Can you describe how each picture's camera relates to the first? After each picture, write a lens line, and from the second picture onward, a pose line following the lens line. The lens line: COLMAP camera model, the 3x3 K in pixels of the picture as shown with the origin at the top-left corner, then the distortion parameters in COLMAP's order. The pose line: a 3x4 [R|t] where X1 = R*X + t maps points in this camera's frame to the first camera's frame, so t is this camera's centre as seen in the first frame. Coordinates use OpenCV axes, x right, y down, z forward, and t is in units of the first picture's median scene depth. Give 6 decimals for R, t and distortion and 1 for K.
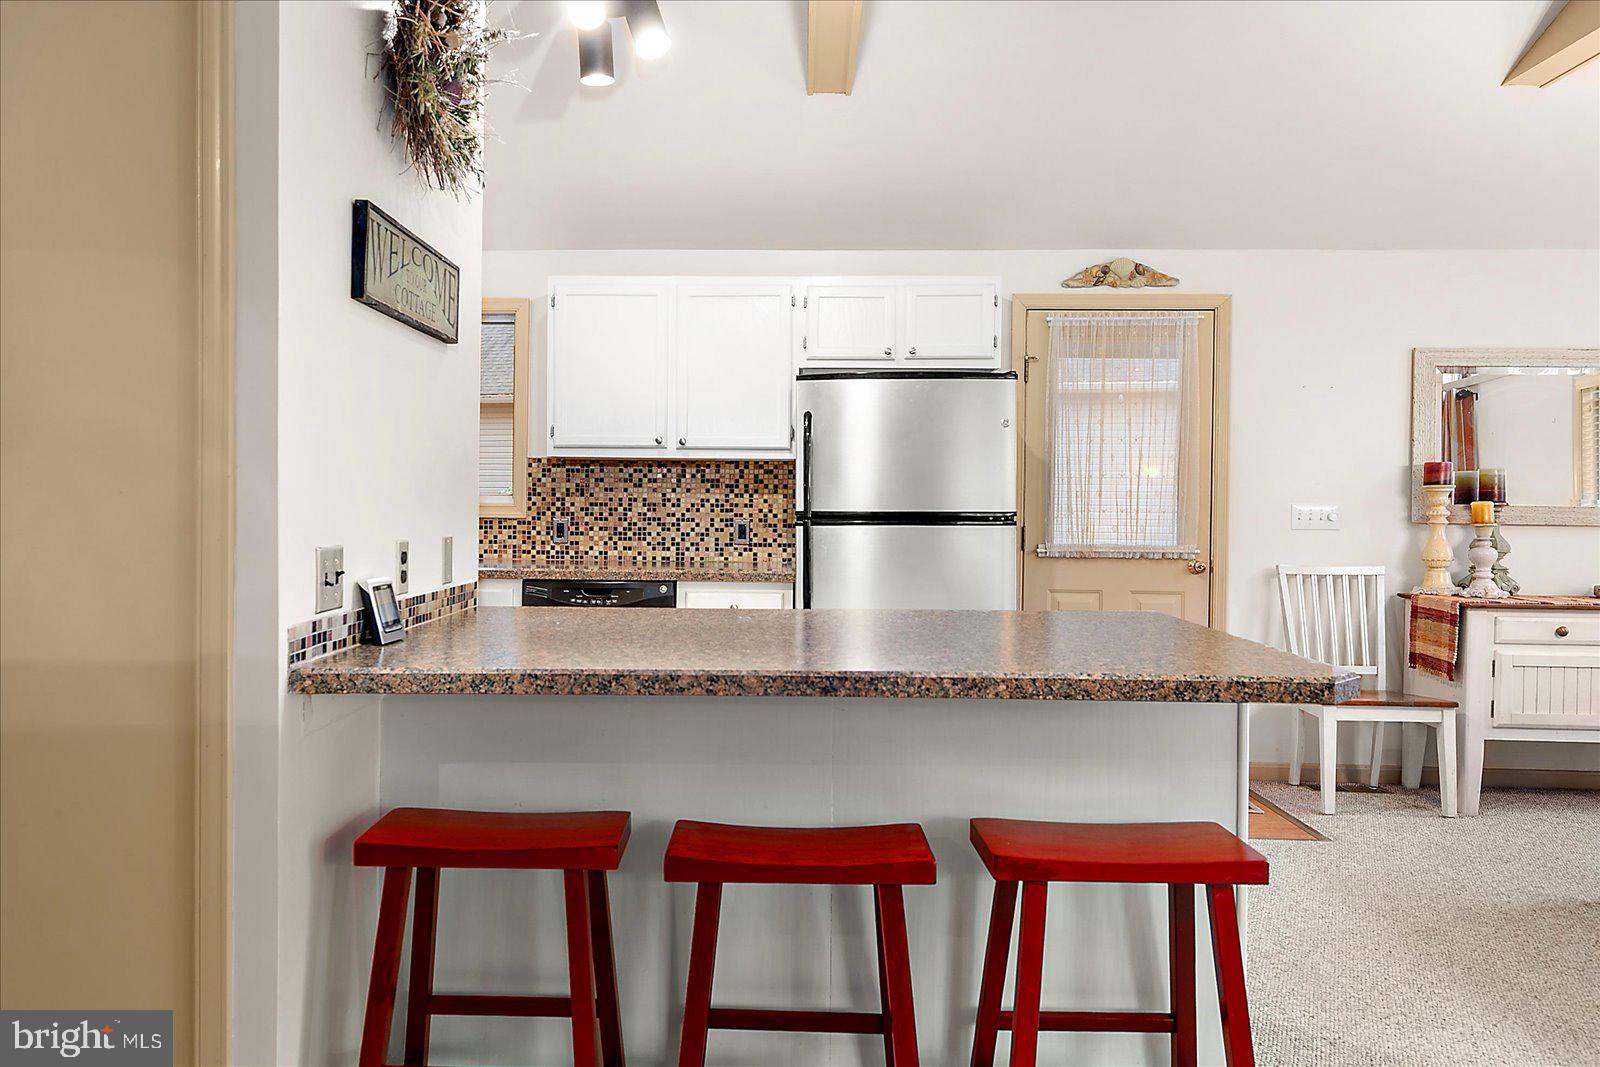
lens RADIAL K [[1083.9, 0, 800.0], [0, 1083.9, 533.5], [0, 0, 1]] dist [0.005468, 0.001803]
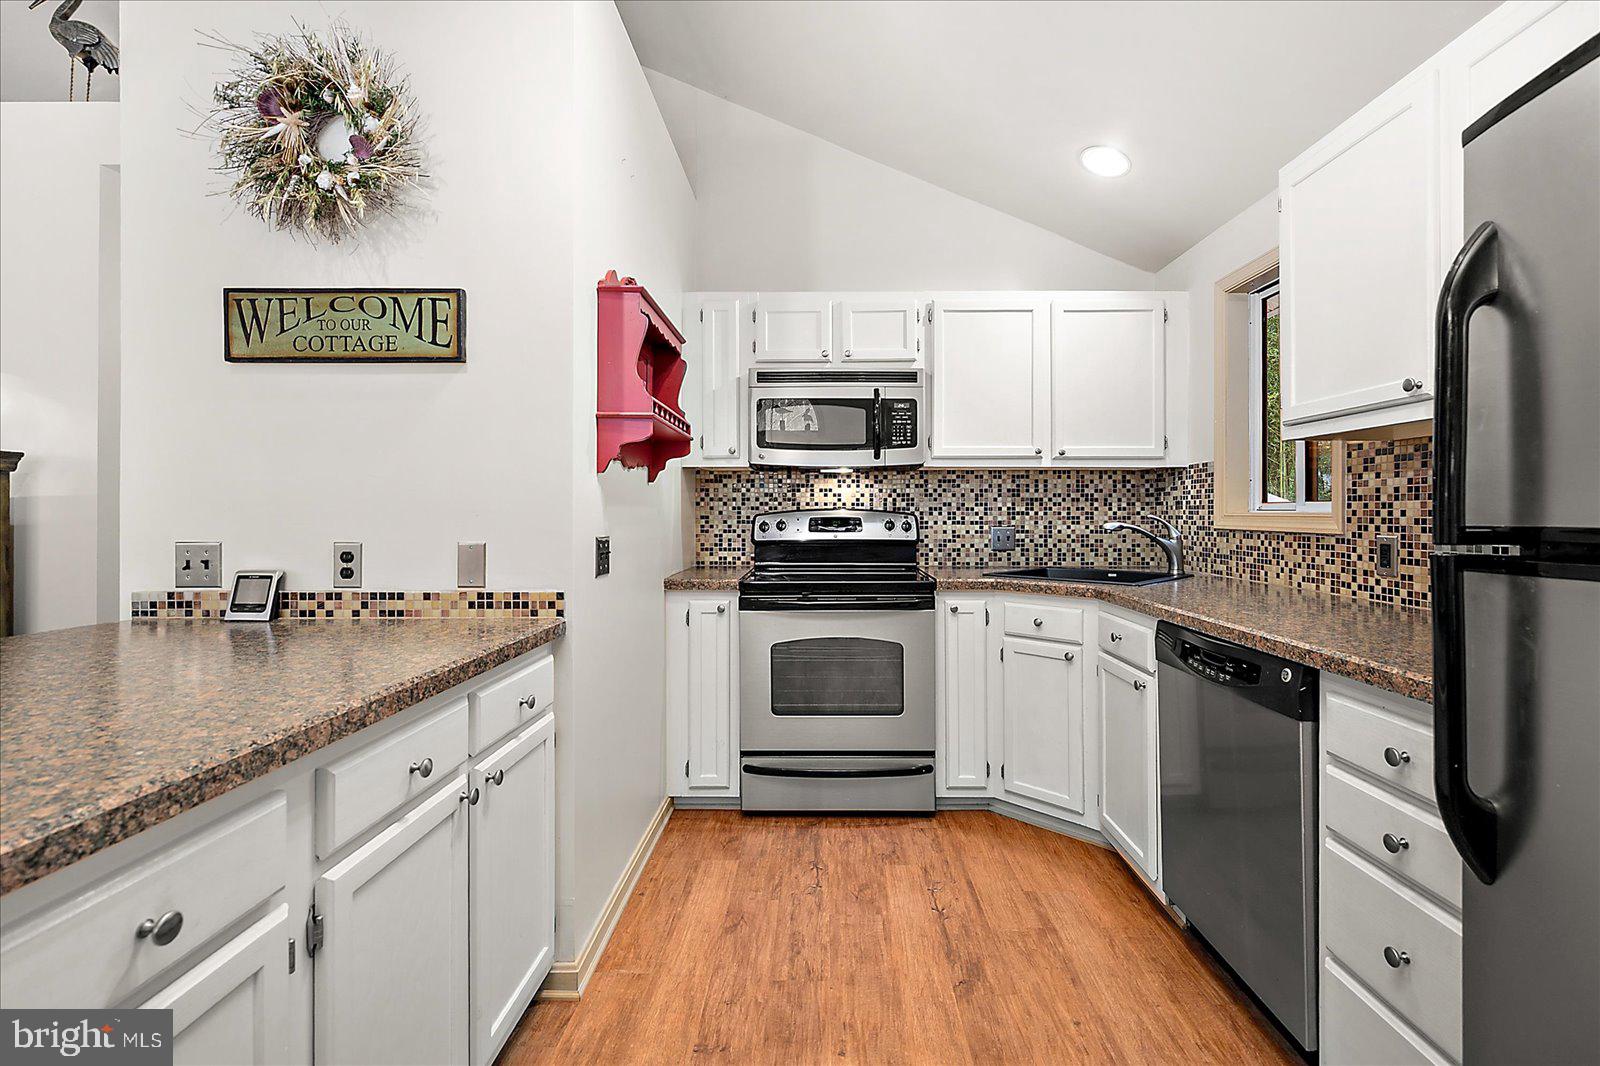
lens RADIAL K [[693.6, 0, 800.4], [0, 693.6, 515.2], [0, 0, 1]] dist [-0.000741, -0.000014]
pose [[-0.003123, -0.006420, -0.999975, 0.118599], [-0.026063, 0.999640, -0.006336, -0.009760], [0.999655, 0.026042, -0.003289, 0.444383]]
